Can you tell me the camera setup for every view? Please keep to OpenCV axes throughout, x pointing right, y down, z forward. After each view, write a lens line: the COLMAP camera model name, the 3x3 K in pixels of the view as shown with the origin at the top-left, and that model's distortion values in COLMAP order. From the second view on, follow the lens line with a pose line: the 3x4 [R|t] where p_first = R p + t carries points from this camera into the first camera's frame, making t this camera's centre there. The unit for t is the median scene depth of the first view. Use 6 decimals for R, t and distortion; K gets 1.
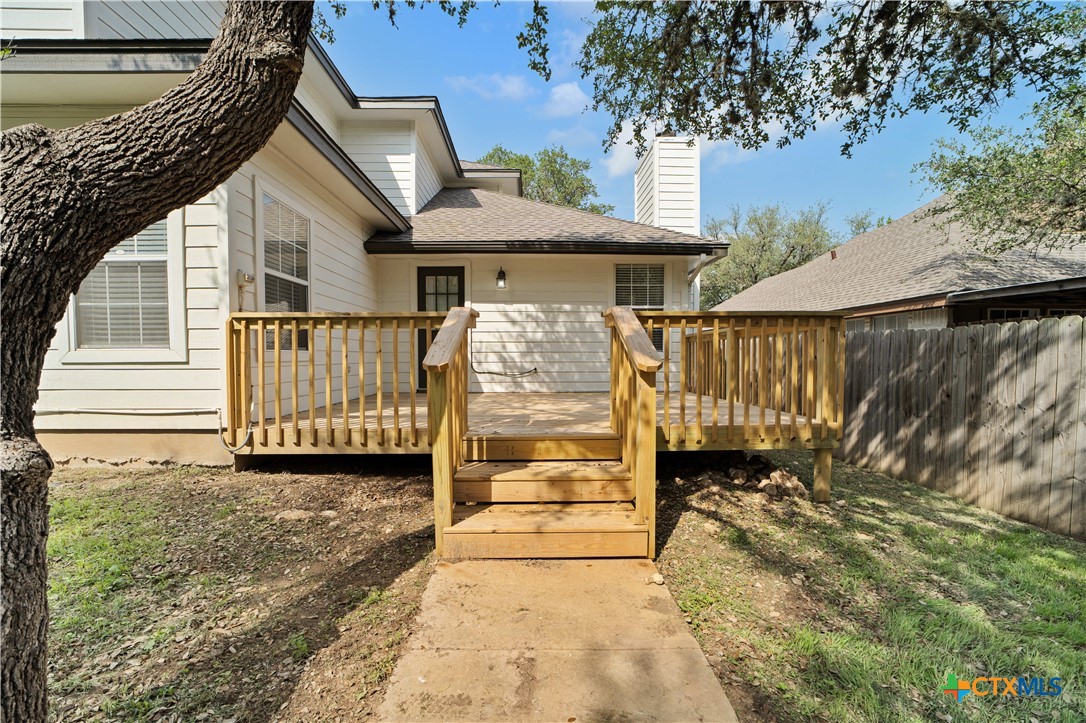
lens RADIAL K [[432.1, 0, 539.7], [0, 432.1, 373.8], [0, 0, 1]] dist [-0.036757, 0.009429]
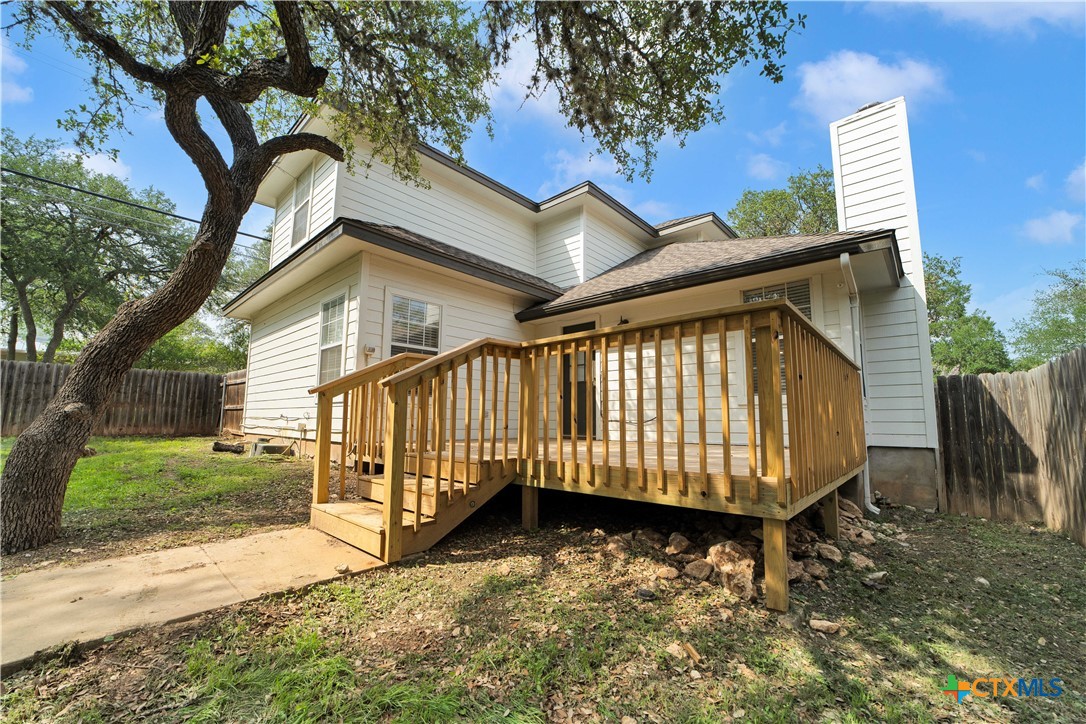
lens RADIAL K [[432.1, 0, 539.7], [0, 432.1, 374.3], [0, 0, 1]] dist [-0.036757, 0.009429]
pose [[0.721675, -0.066342, -0.689045, 0.452700], [-0.037427, 0.990202, -0.134537, 0.032045], [0.691219, 0.122881, 0.712121, 0.152811]]
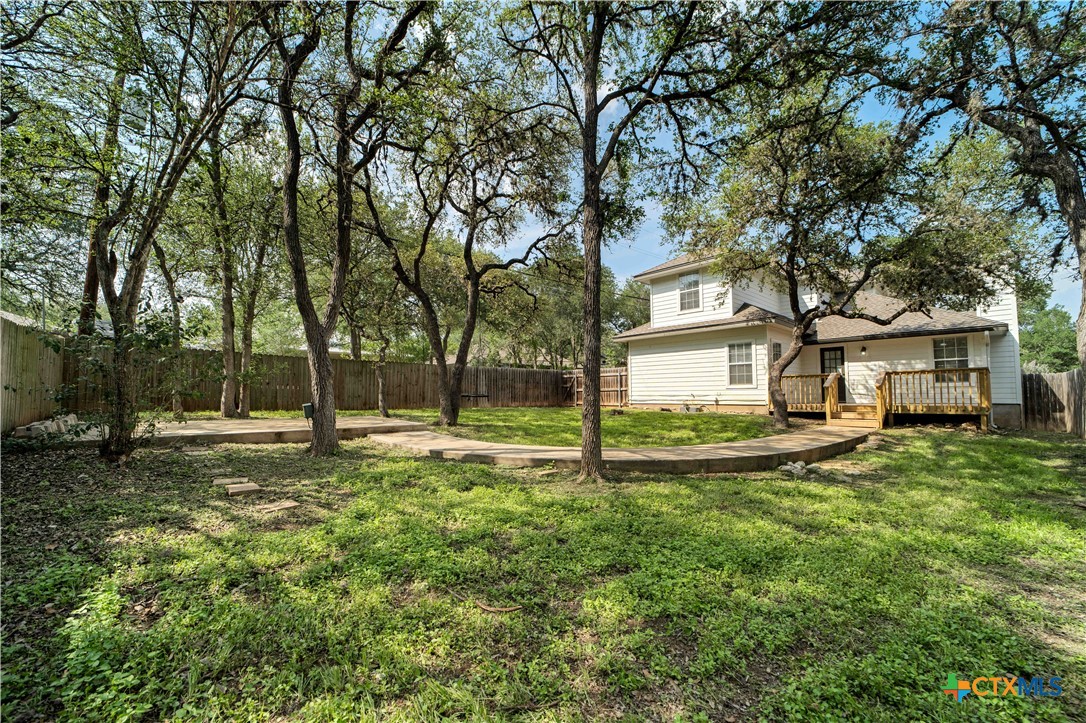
lens RADIAL K [[432.1, 0, 539.7], [0, 432.1, 373.8], [0, 0, 1]] dist [-0.036757, 0.009429]
pose [[0.654827, -0.042825, -0.754564, 0.443310], [-0.024665, 0.996651, -0.077970, 0.101430], [0.755376, 0.069668, 0.651578, -1.596971]]
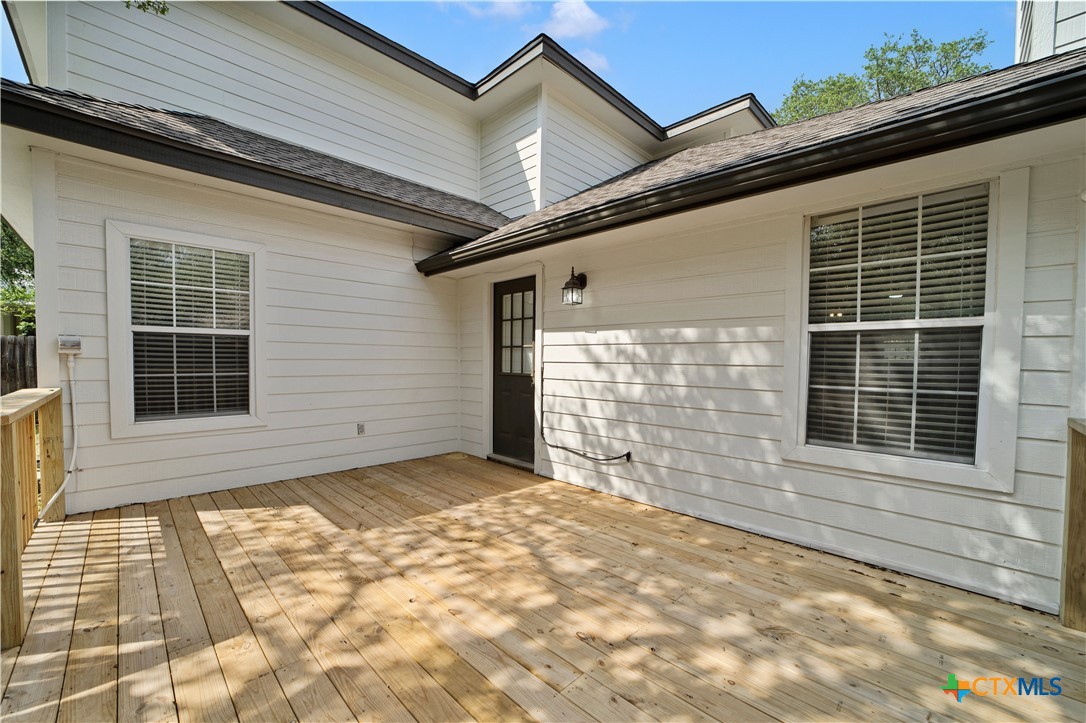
lens RADIAL K [[432.1, 0, 539.7], [0, 432.1, 373.8], [0, 0, 1]] dist [-0.036757, 0.009429]
pose [[0.687457, 0.033009, -0.725475, 0.289236], [-0.041683, 0.999113, 0.005961, -0.106766], [0.725028, 0.026141, 0.688223, 0.565782]]
